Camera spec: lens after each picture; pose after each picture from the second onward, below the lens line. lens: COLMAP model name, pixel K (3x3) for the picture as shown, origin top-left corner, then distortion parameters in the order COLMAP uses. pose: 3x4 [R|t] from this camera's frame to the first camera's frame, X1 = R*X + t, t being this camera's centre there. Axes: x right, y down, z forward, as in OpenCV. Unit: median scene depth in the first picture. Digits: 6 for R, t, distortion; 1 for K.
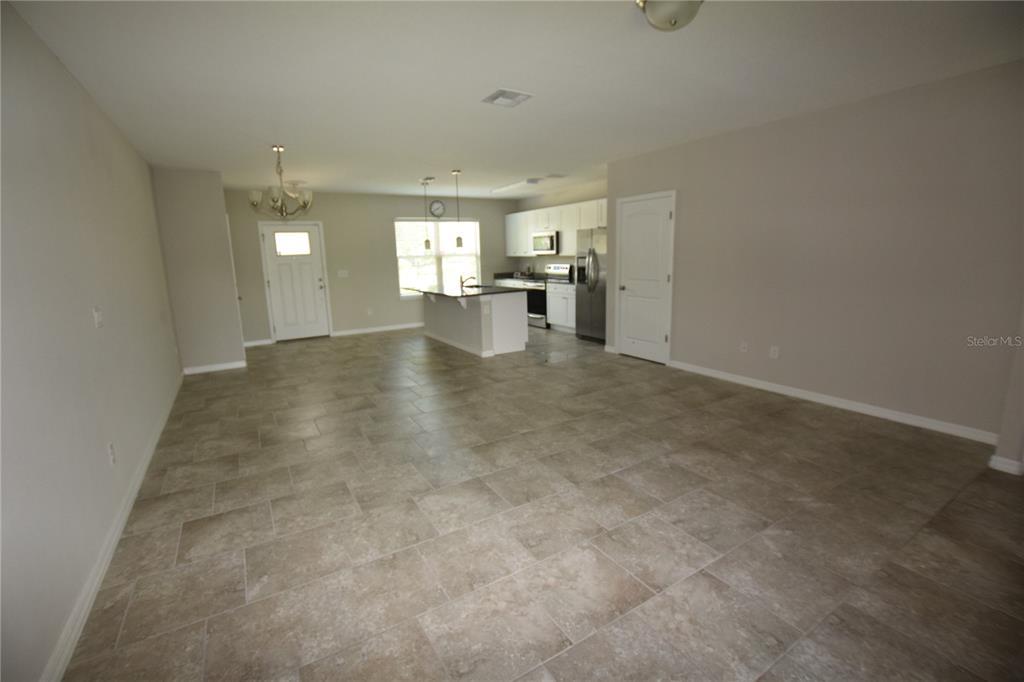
lens RADIAL K [[450.6, 0, 507.1], [0, 450.6, 338.5], [0, 0, 1]] dist [-0.033822, 0.006269]
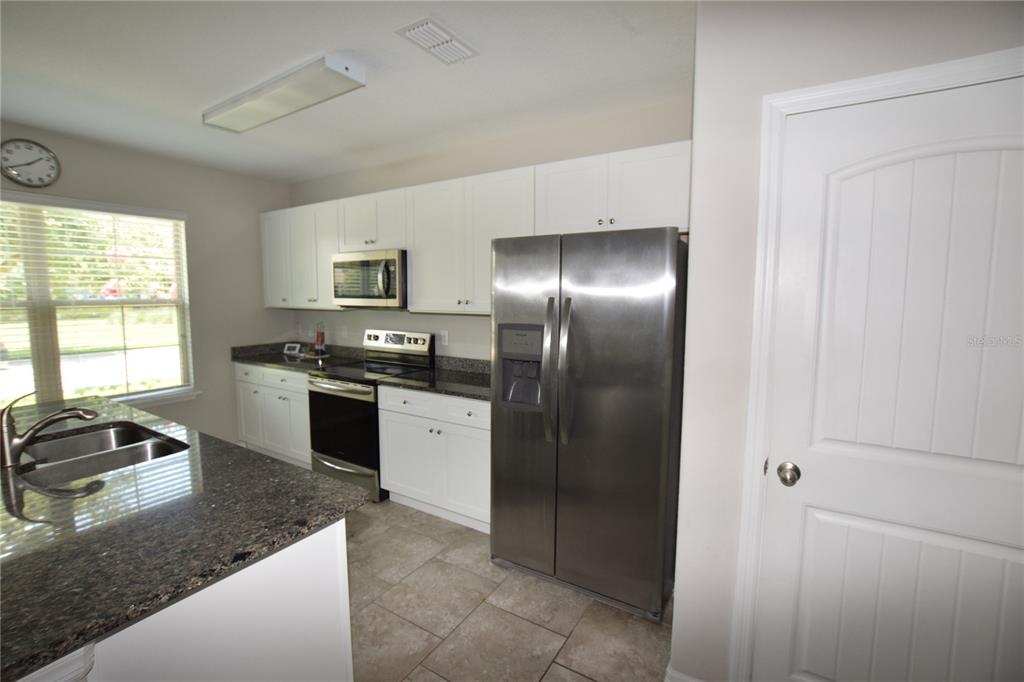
lens RADIAL K [[450.6, 0, 505.4], [0, 450.6, 336.5], [0, 0, 1]] dist [-0.033822, 0.006269]
pose [[0.893515, -0.010862, 0.448903, 0.015051], [0.055234, 0.994774, -0.085868, -0.124614], [-0.445624, 0.101519, 0.889445, 0.617013]]
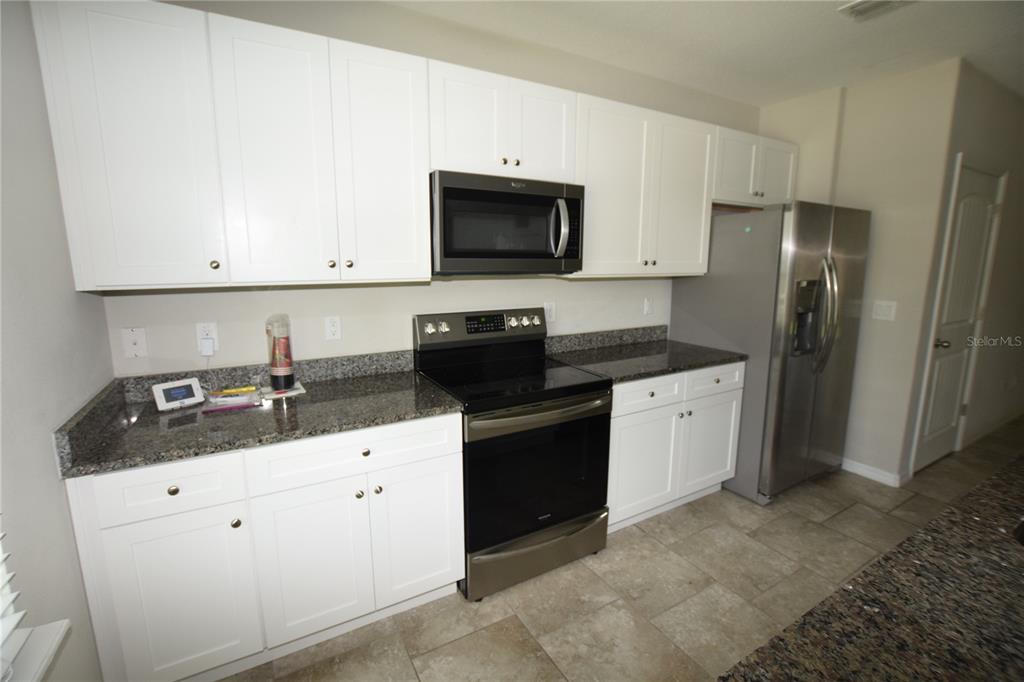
lens RADIAL K [[450.6, 0, 508.1], [0, 450.6, 333.4], [0, 0, 1]] dist [-0.033822, 0.006269]
pose [[0.030337, -0.133973, 0.990521, -0.163751], [0.182708, 0.975023, 0.126281, -0.193945], [-0.982699, 0.177145, 0.054058, 1.035986]]
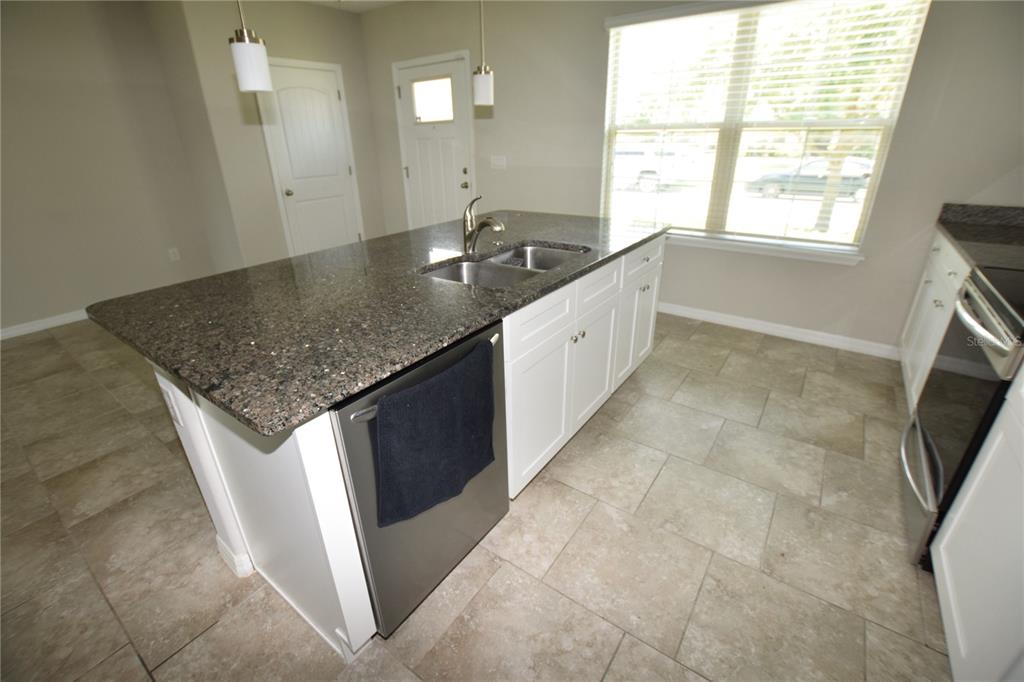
lens RADIAL K [[450.6, 0, 509.2], [0, 450.6, 336.1], [0, 0, 1]] dist [-0.033822, 0.006269]
pose [[0.390100, 0.394593, -0.831937, 0.135116], [-0.163190, 0.918846, 0.359293, -0.146832], [0.906196, -0.004397, 0.422835, 0.791278]]
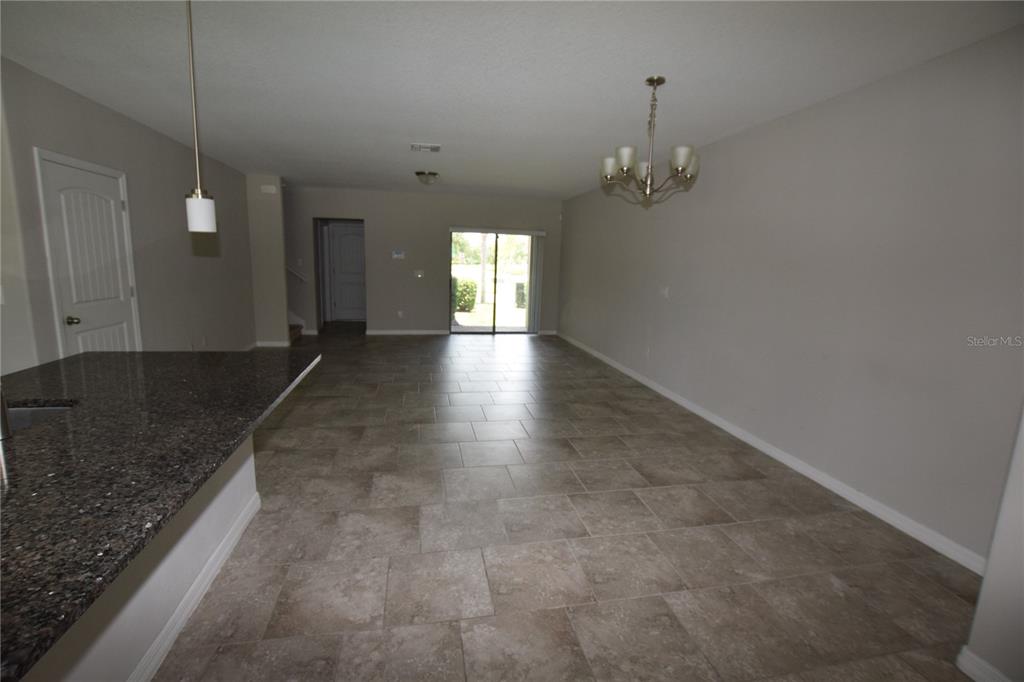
lens RADIAL K [[450.6, 0, 507.0], [0, 450.6, 332.8], [0, 0, 1]] dist [-0.033822, 0.006269]
pose [[-0.937430, -0.054824, 0.343831, -0.302254], [0.062310, 0.945166, 0.320592, -0.170085], [-0.342553, 0.321957, -0.882611, 0.934226]]
